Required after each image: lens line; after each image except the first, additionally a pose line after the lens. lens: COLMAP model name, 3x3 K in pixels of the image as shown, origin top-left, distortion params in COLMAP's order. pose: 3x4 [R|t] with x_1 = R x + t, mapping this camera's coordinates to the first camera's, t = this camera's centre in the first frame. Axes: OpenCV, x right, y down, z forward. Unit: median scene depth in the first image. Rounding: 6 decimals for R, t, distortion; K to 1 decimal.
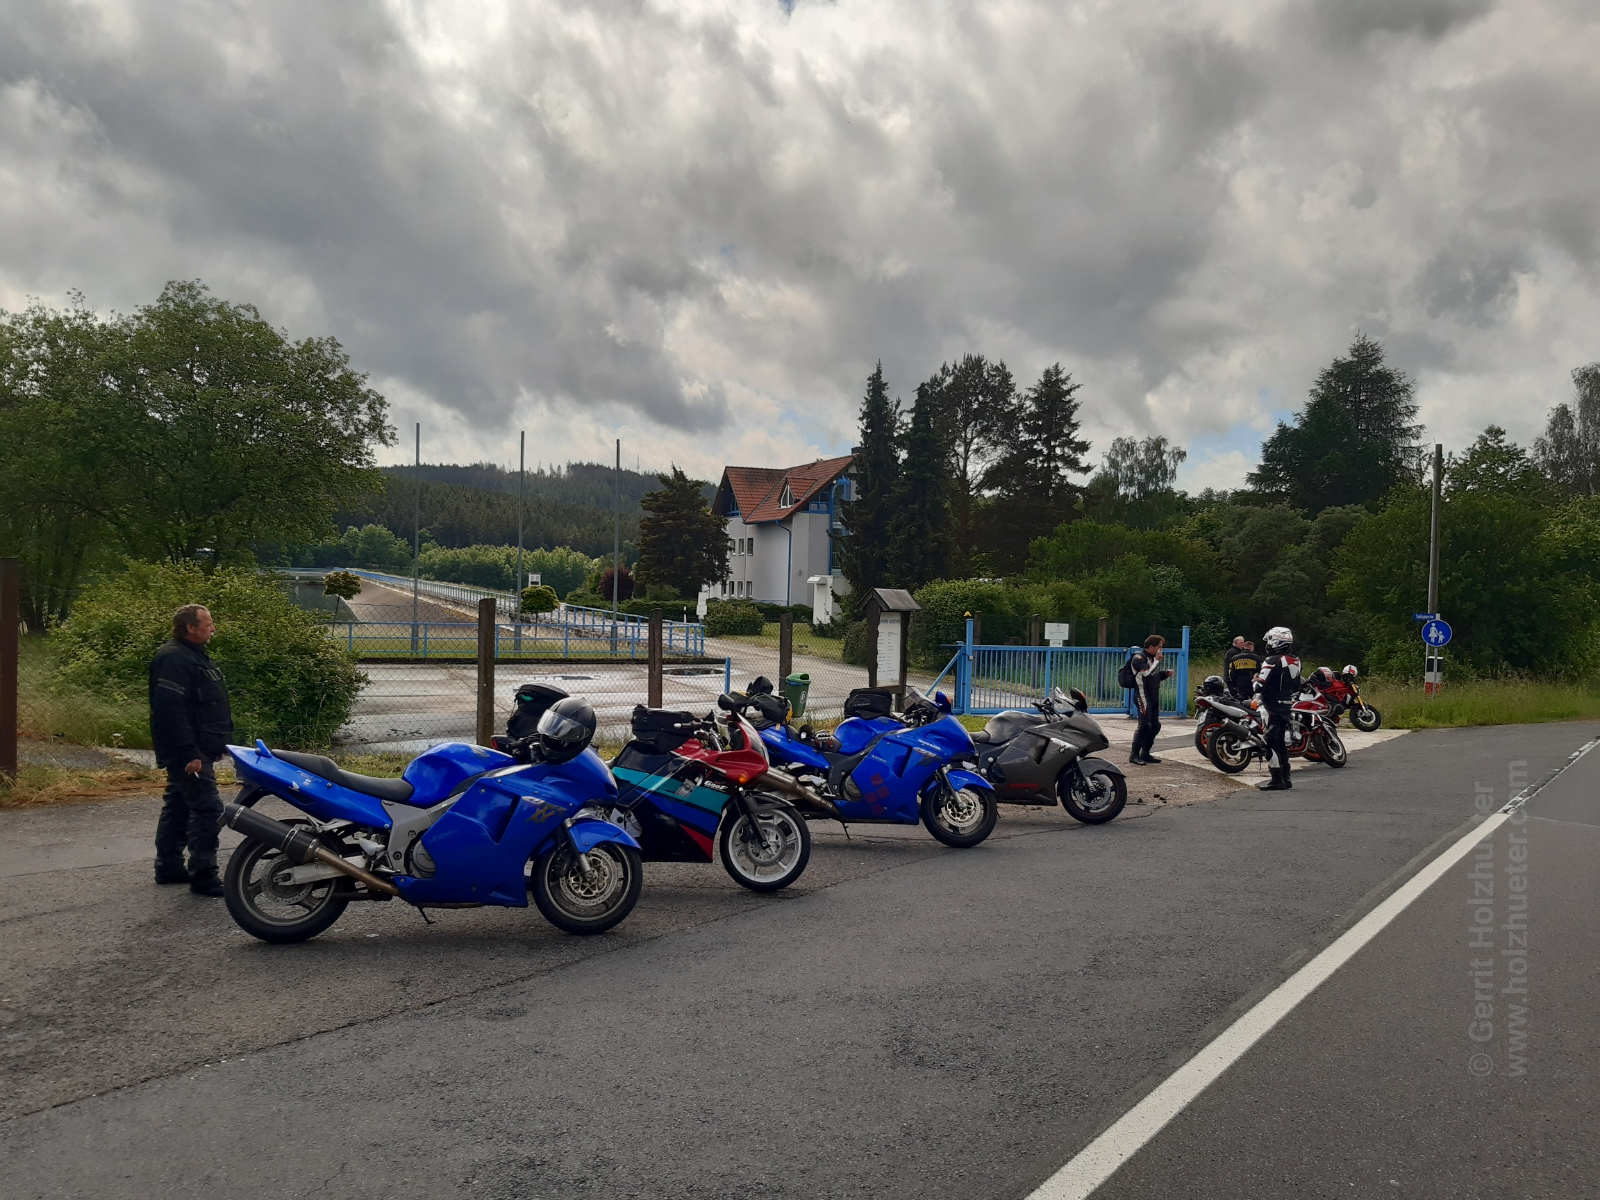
lens RADIAL K [[1237.8, 0, 803.4], [0, 1237.8, 619.7], [0, 0, 1]] dist [0.058760, -0.105374]
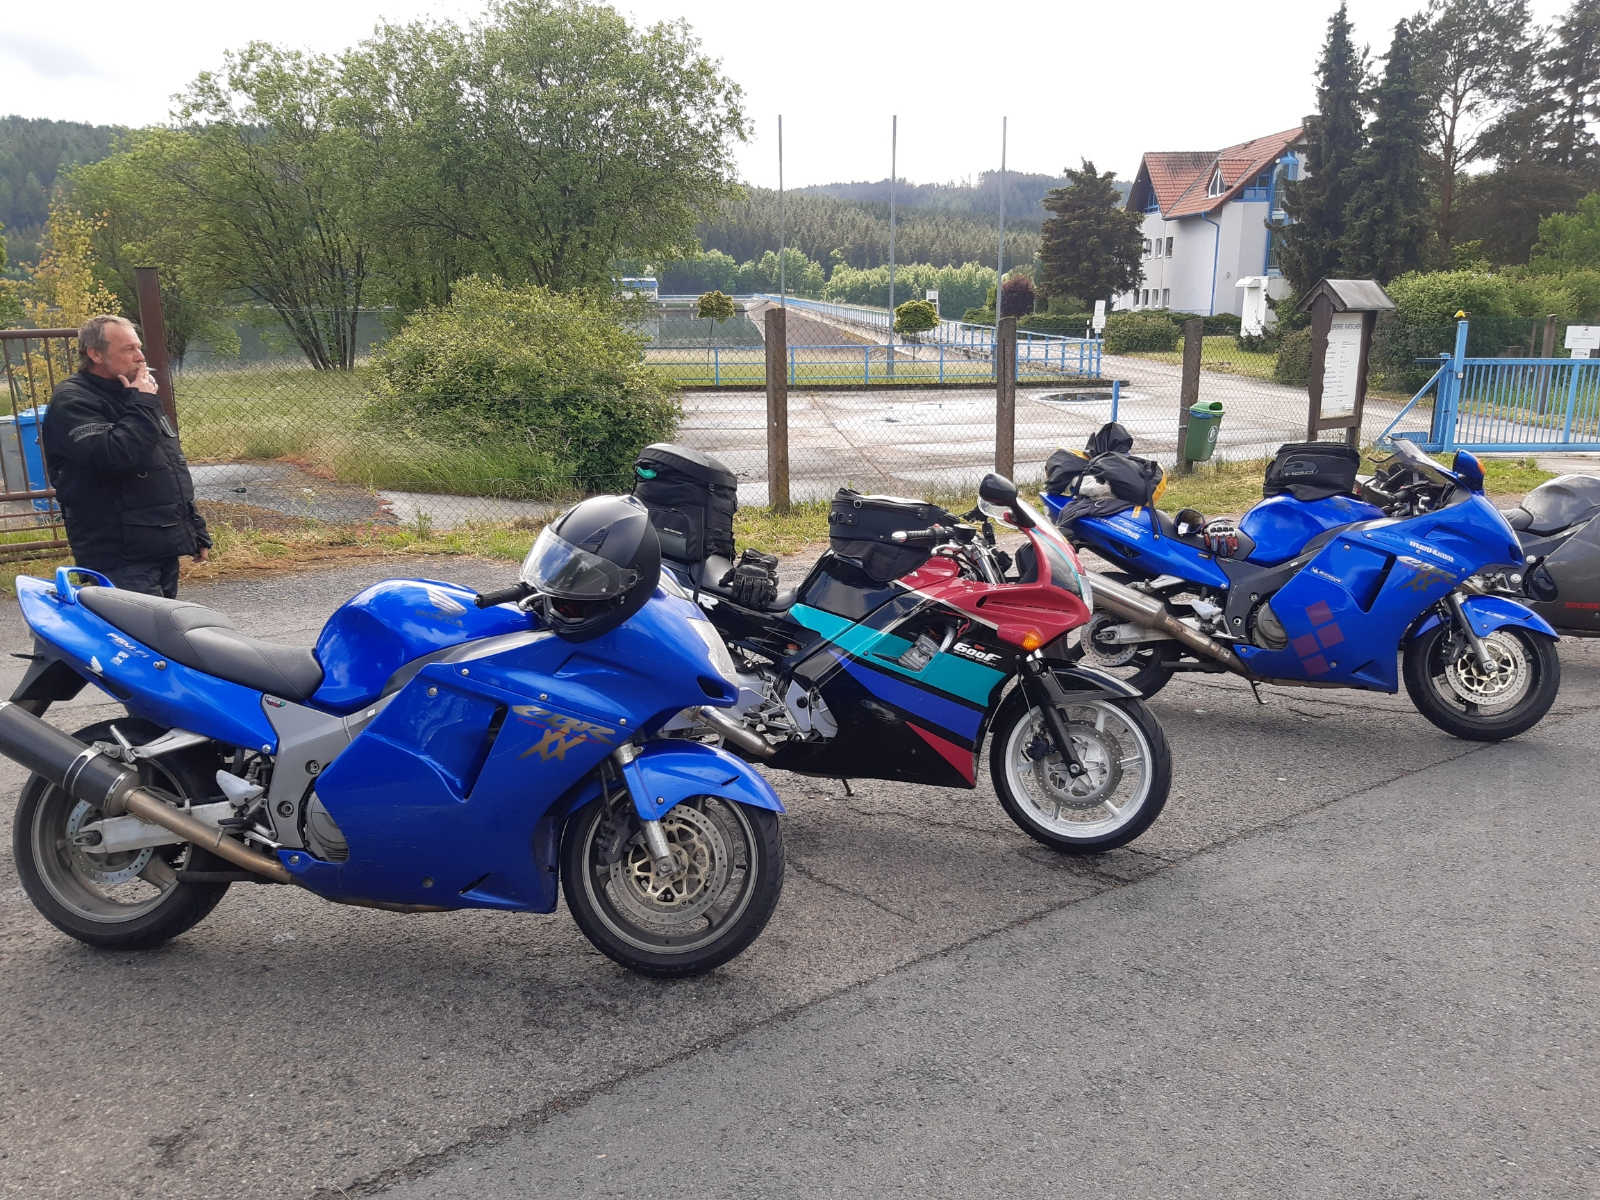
lens RADIAL K [[1237.8, 0, 803.4], [0, 1237.8, 619.7], [0, 0, 1]] dist [0.058760, -0.105374]
pose [[0.947712, 0.047523, -0.315569, 0.004478], [0.023111, 0.976033, 0.216394, 0.002076], [0.318290, -0.212372, 0.923899, 0.110304]]
